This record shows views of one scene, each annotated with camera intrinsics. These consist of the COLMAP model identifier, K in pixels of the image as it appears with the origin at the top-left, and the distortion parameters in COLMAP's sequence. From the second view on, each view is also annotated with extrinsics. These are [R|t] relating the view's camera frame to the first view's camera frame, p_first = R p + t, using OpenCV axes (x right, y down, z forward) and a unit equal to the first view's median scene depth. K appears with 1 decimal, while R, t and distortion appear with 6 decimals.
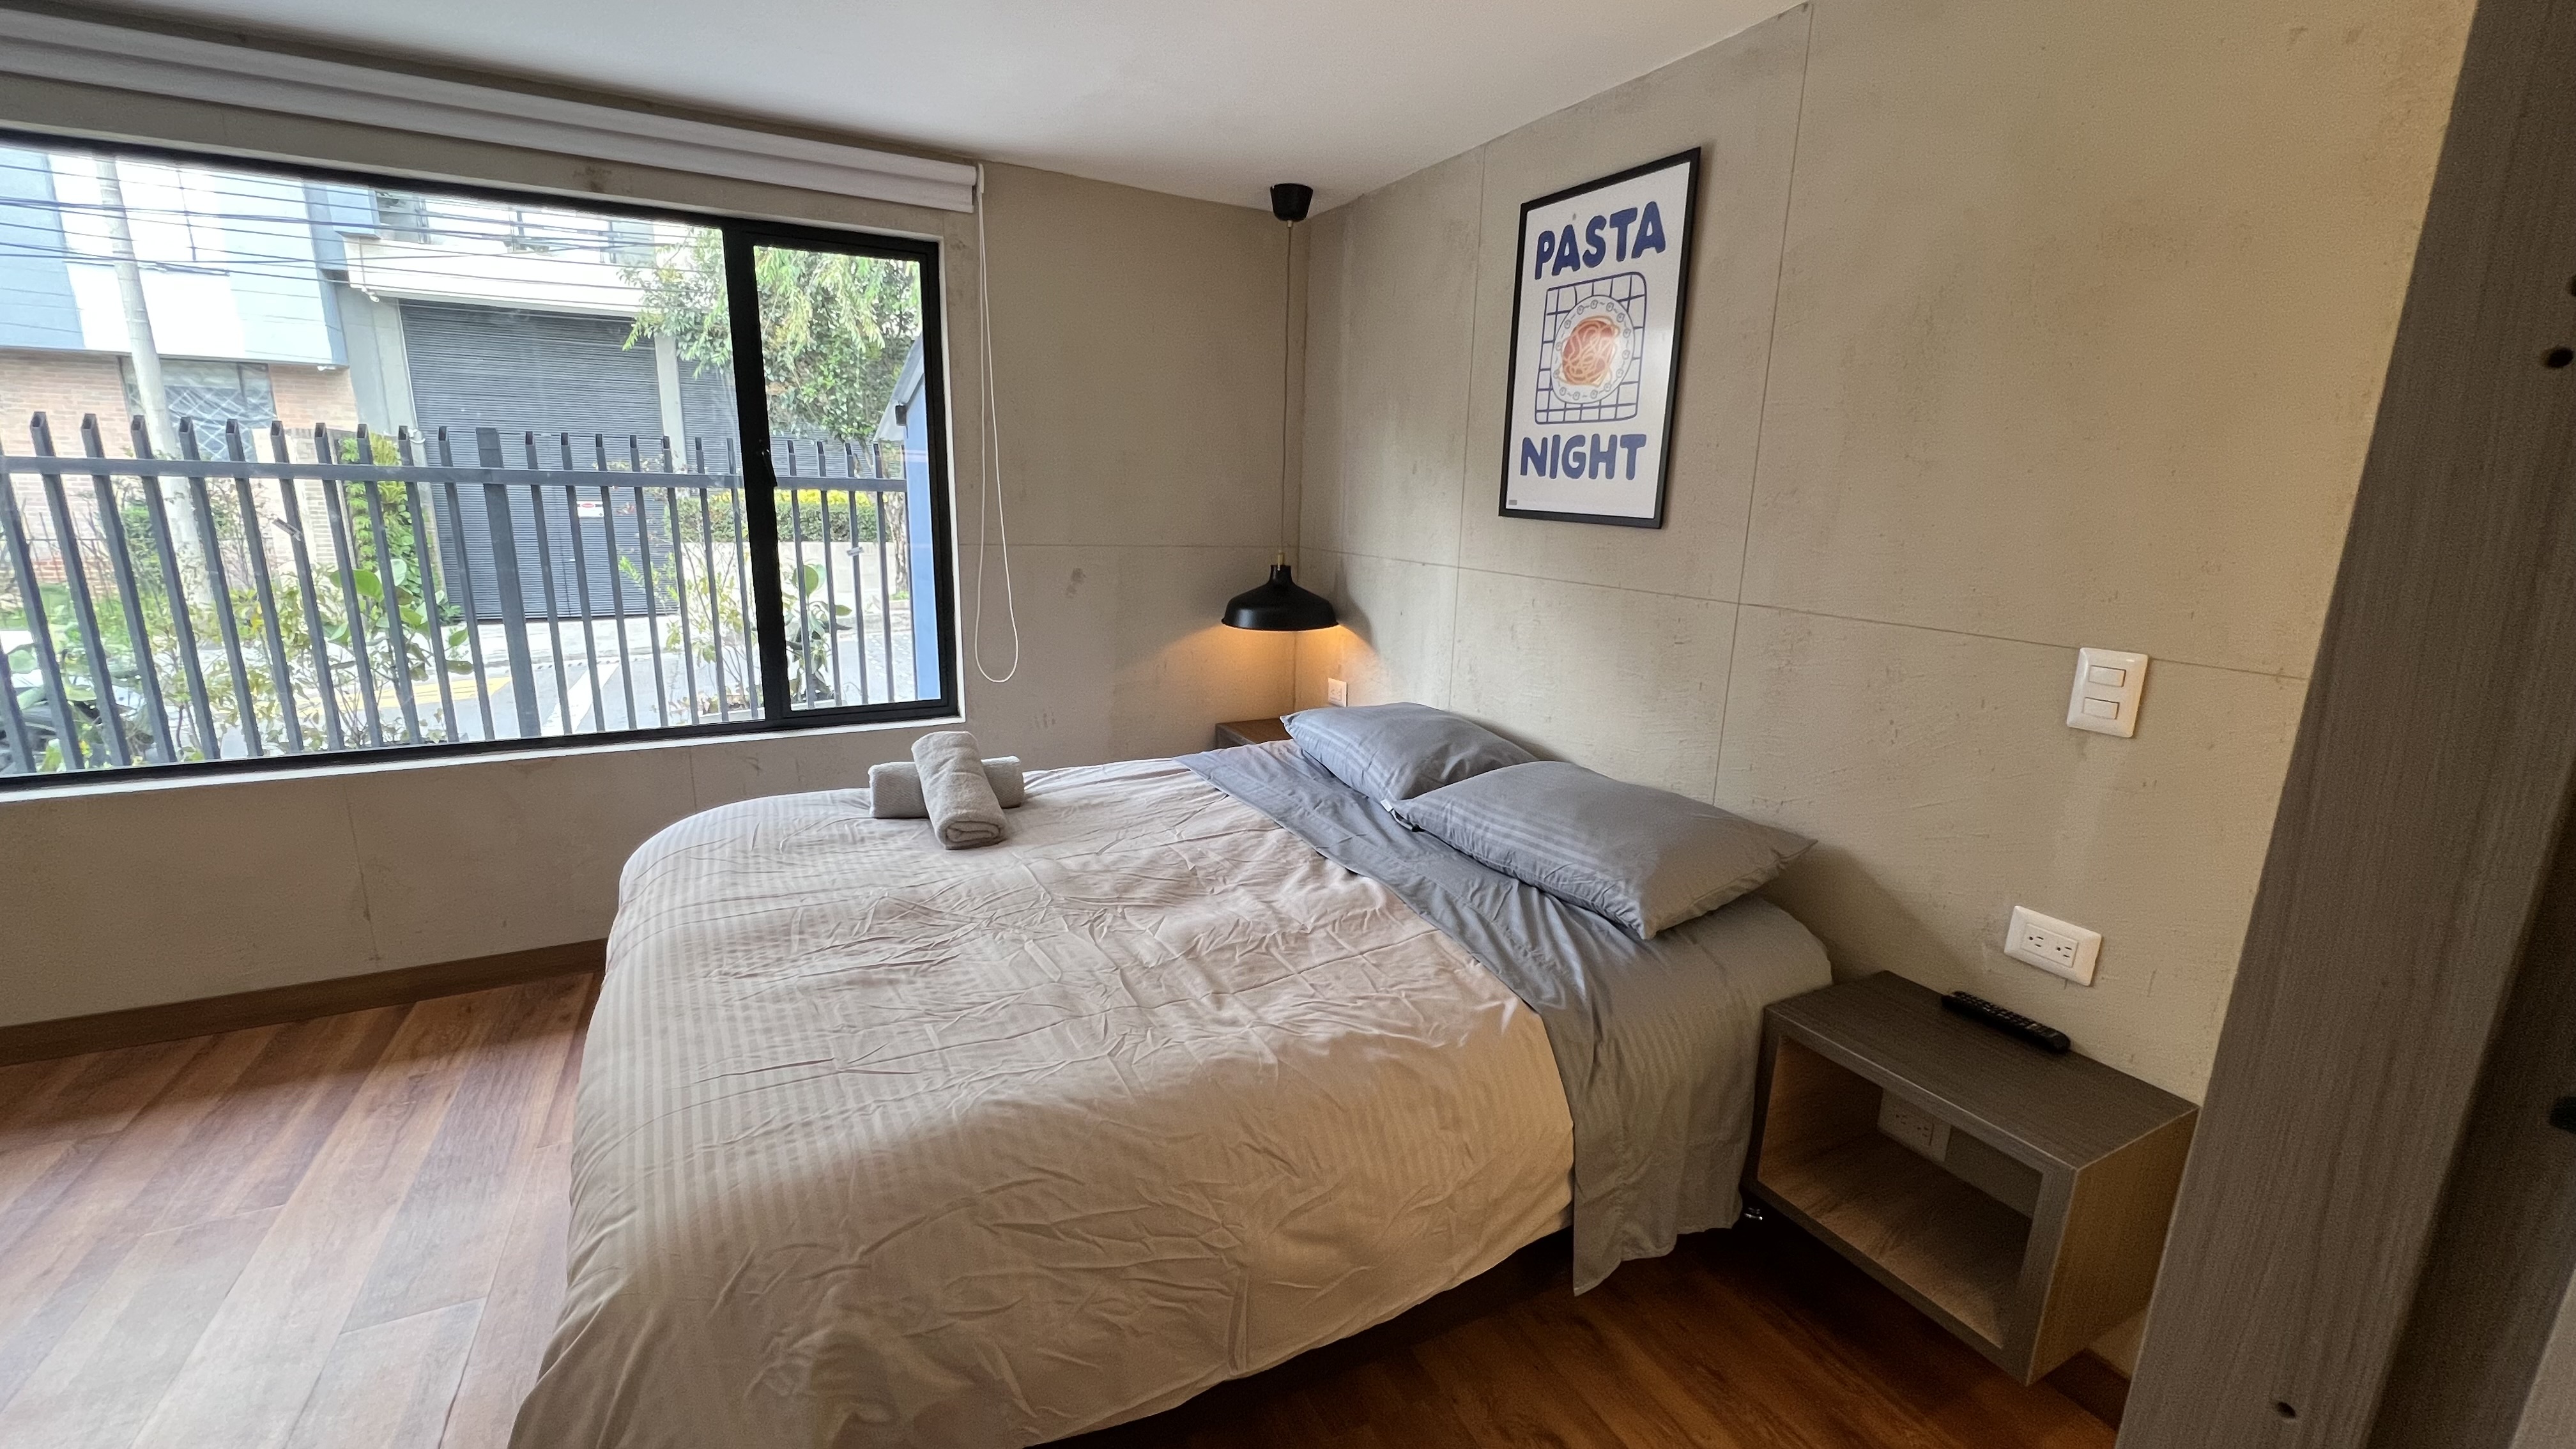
lens RADIAL K [[1029.1, 0, 1280.9], [0, 1029.1, 721.4], [0, 0, 1]] dist [-0.001224, -0.000134]
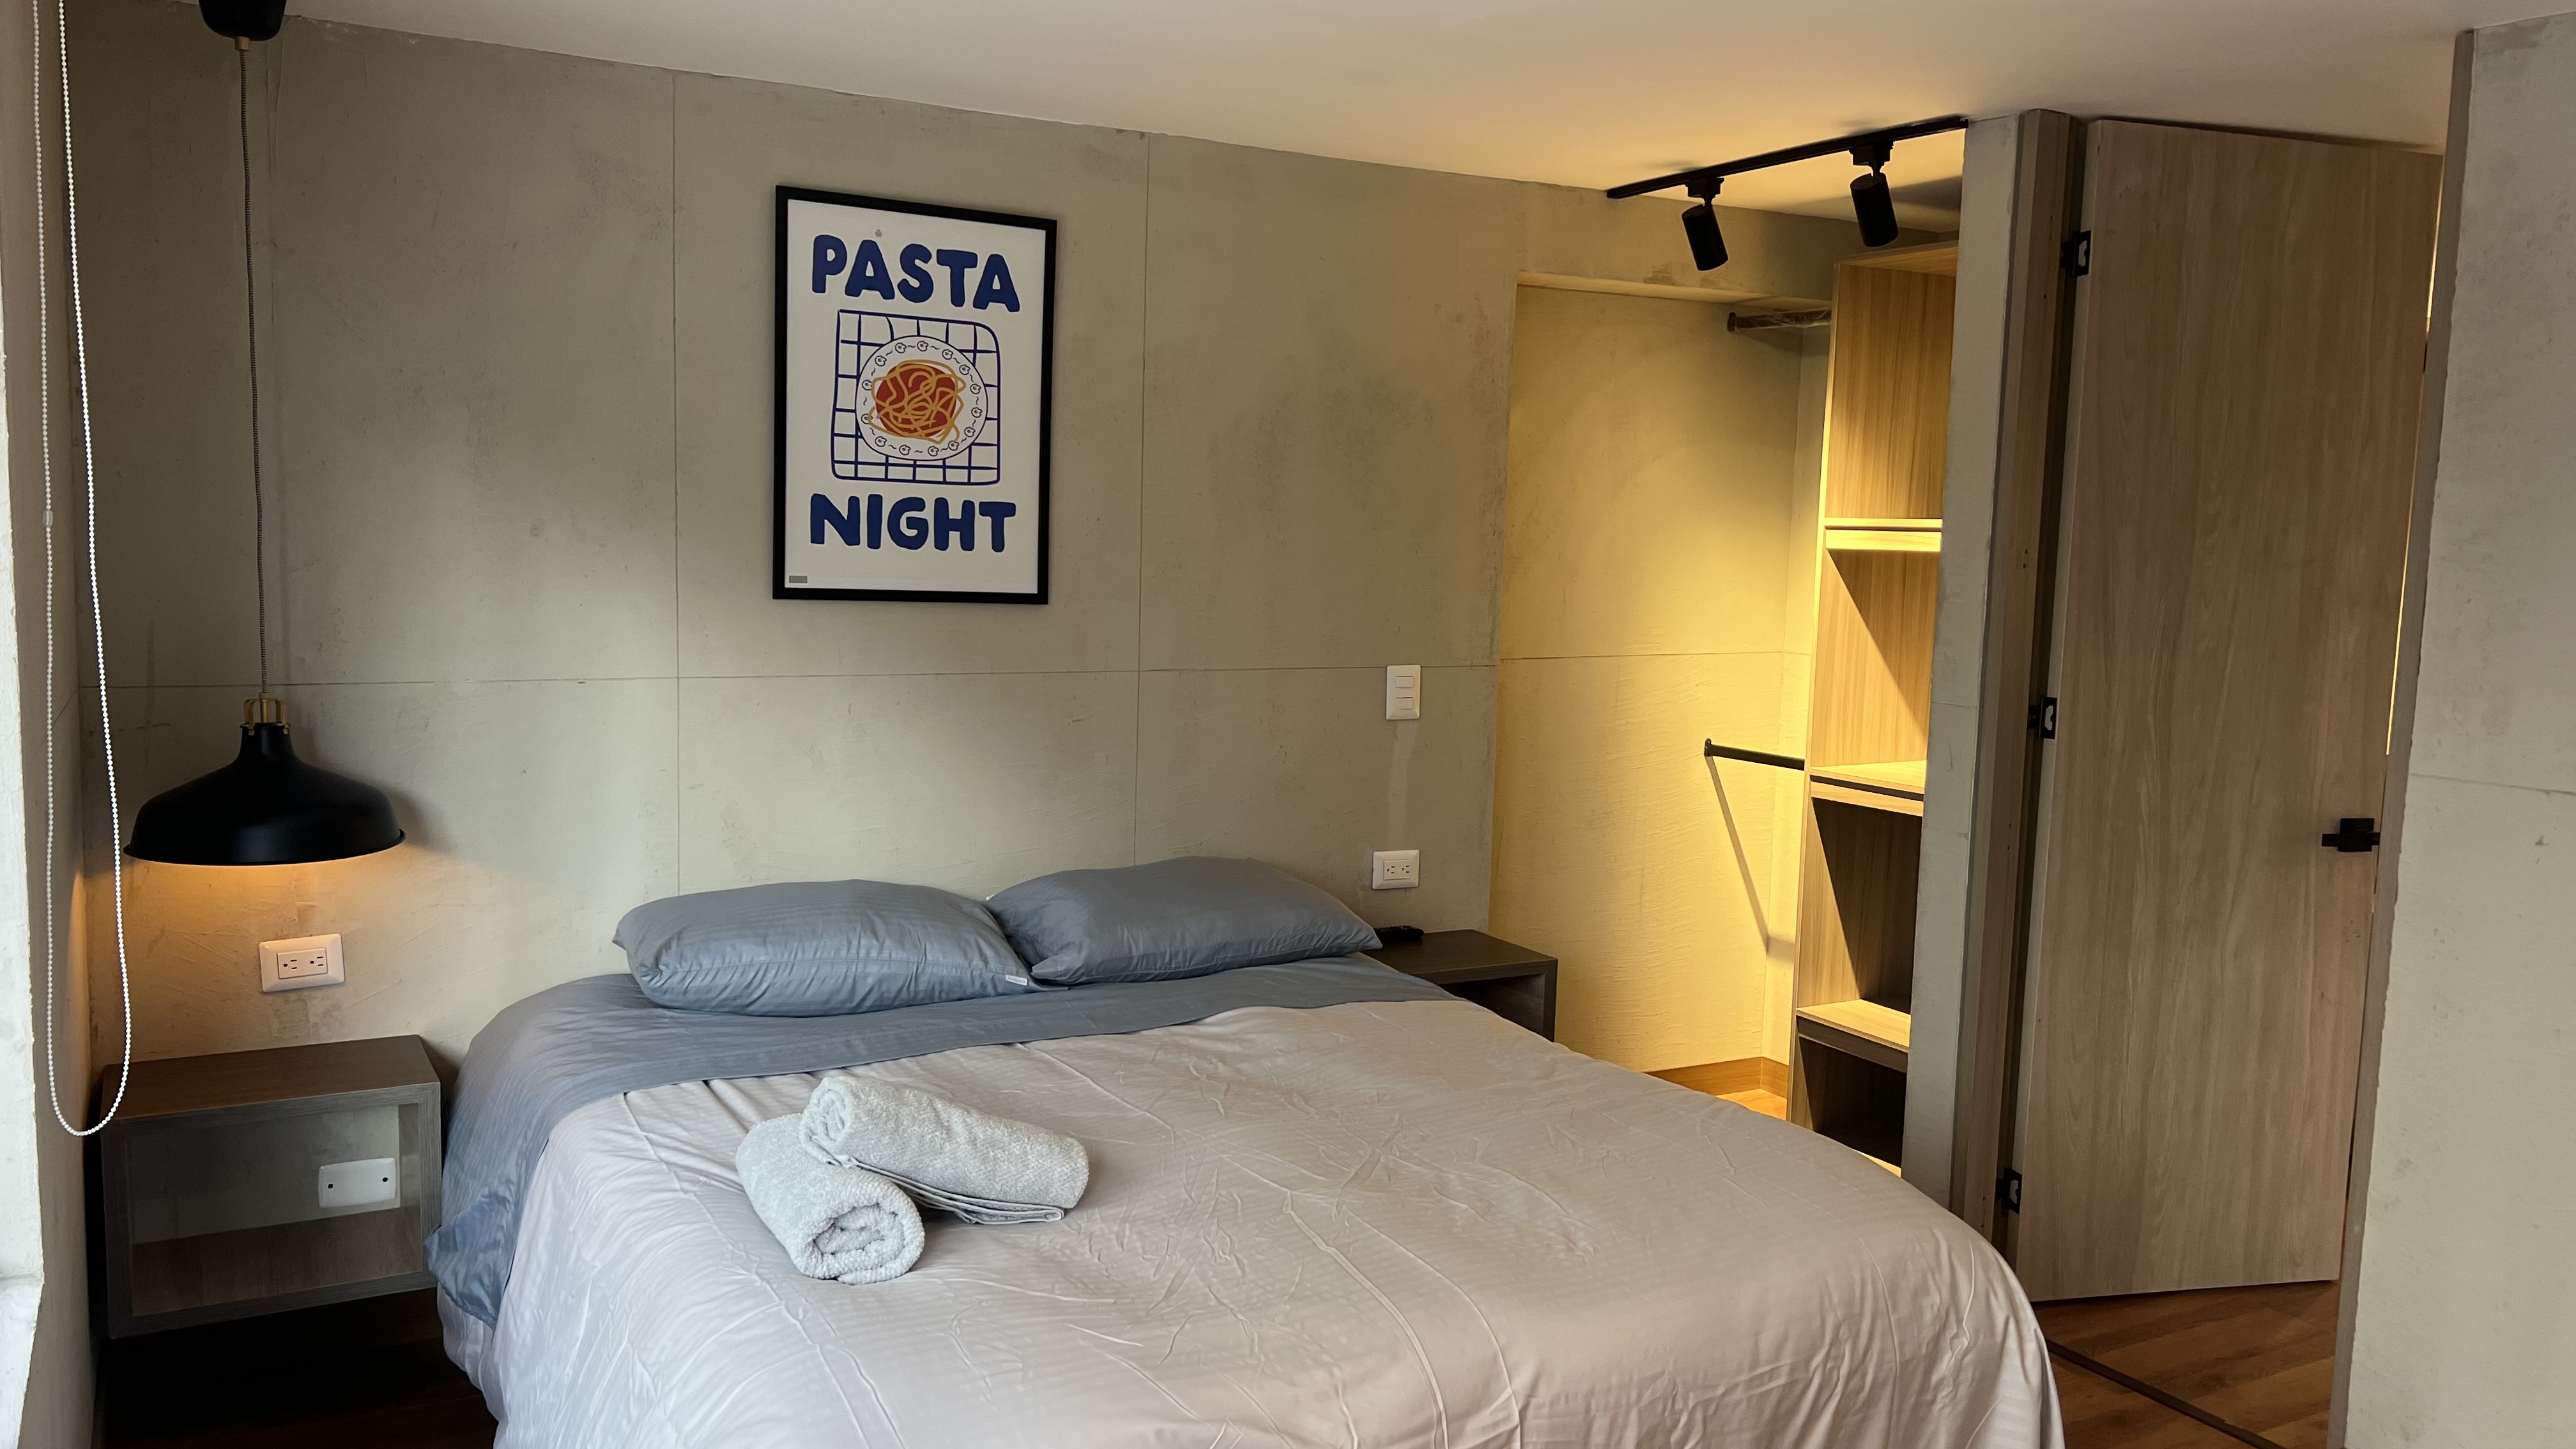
lens RADIAL K [[1946.7, 0, 1286.3], [0, 1946.7, 733.9], [0, 0, 1]] dist [0.056786, -0.099092]
pose [[-0.034973, -0.135367, 0.990178, -1.335008], [0.194934, 0.970830, 0.139607, -0.264898], [-0.980193, 0.197902, -0.007565, 0.789003]]
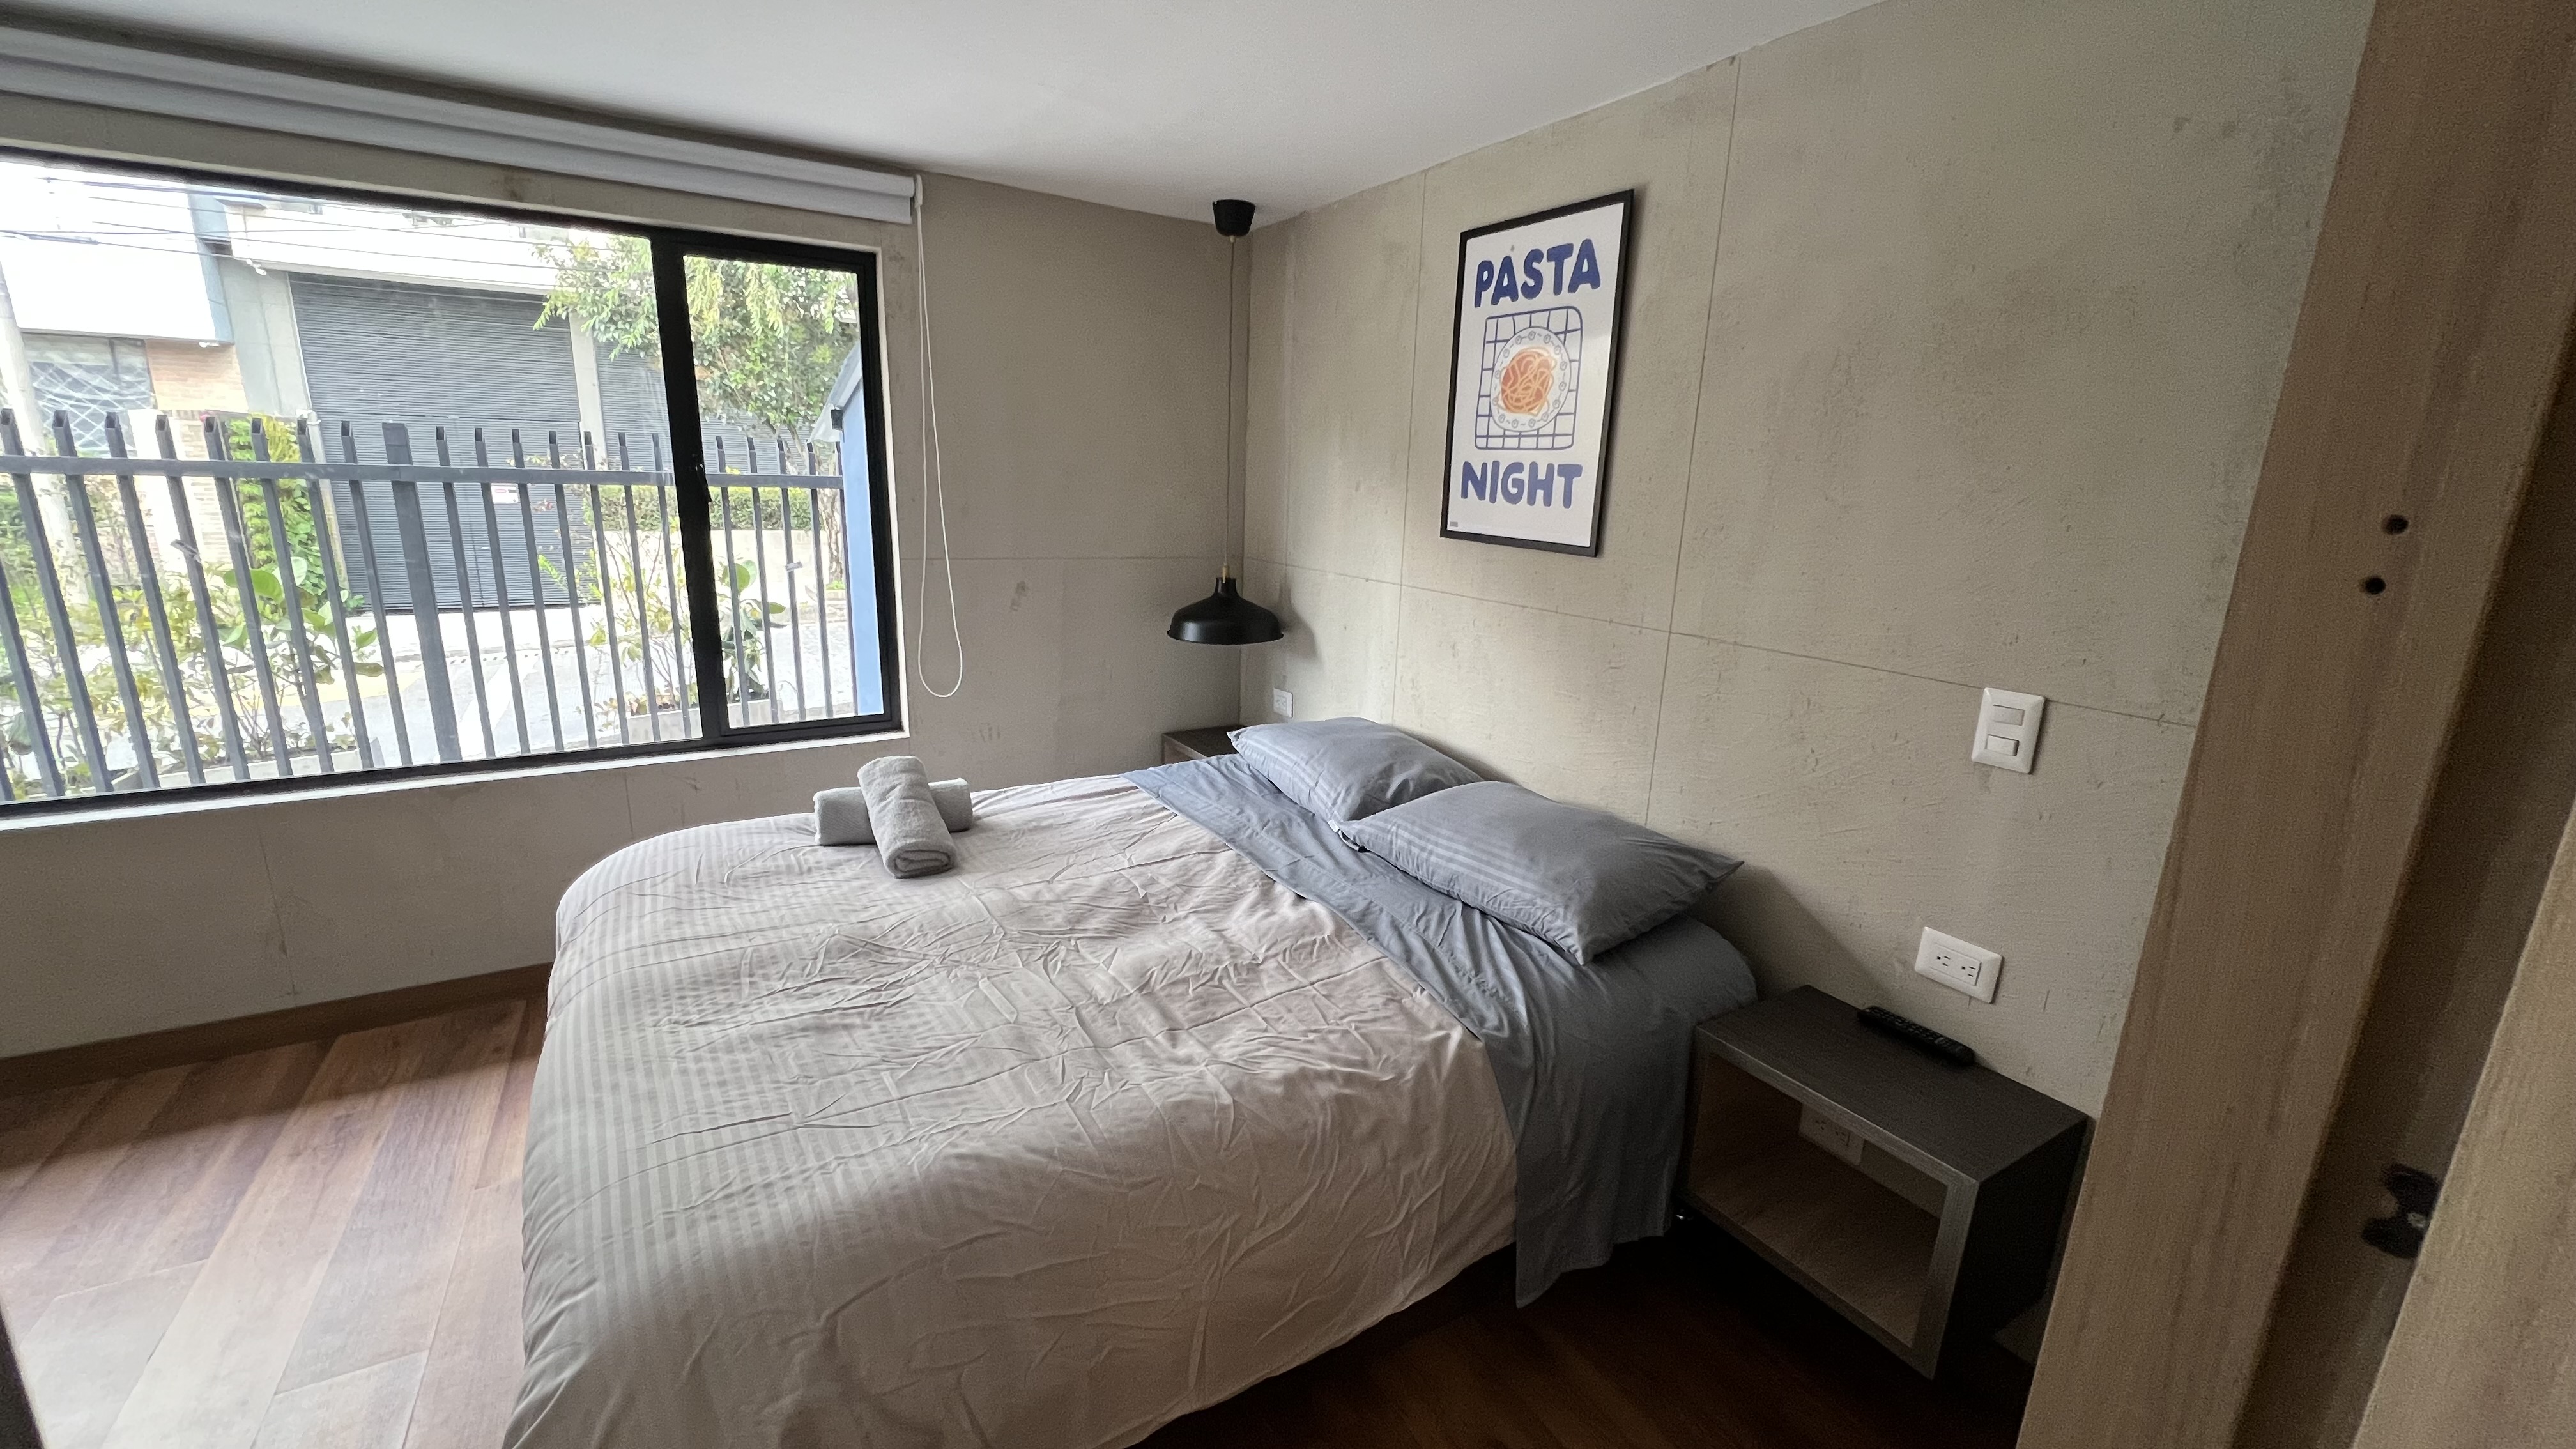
lens RADIAL K [[1025.5, 0, 1280.3], [0, 1025.5, 722.0], [0, 0, 1]] dist [-0.000800, 0.000137]
pose [[0.998402, -0.007900, 0.055958, -0.006088], [0.006961, 0.999832, 0.016957, -0.039514], [-0.056082, -0.016540, 0.998289, -0.012405]]
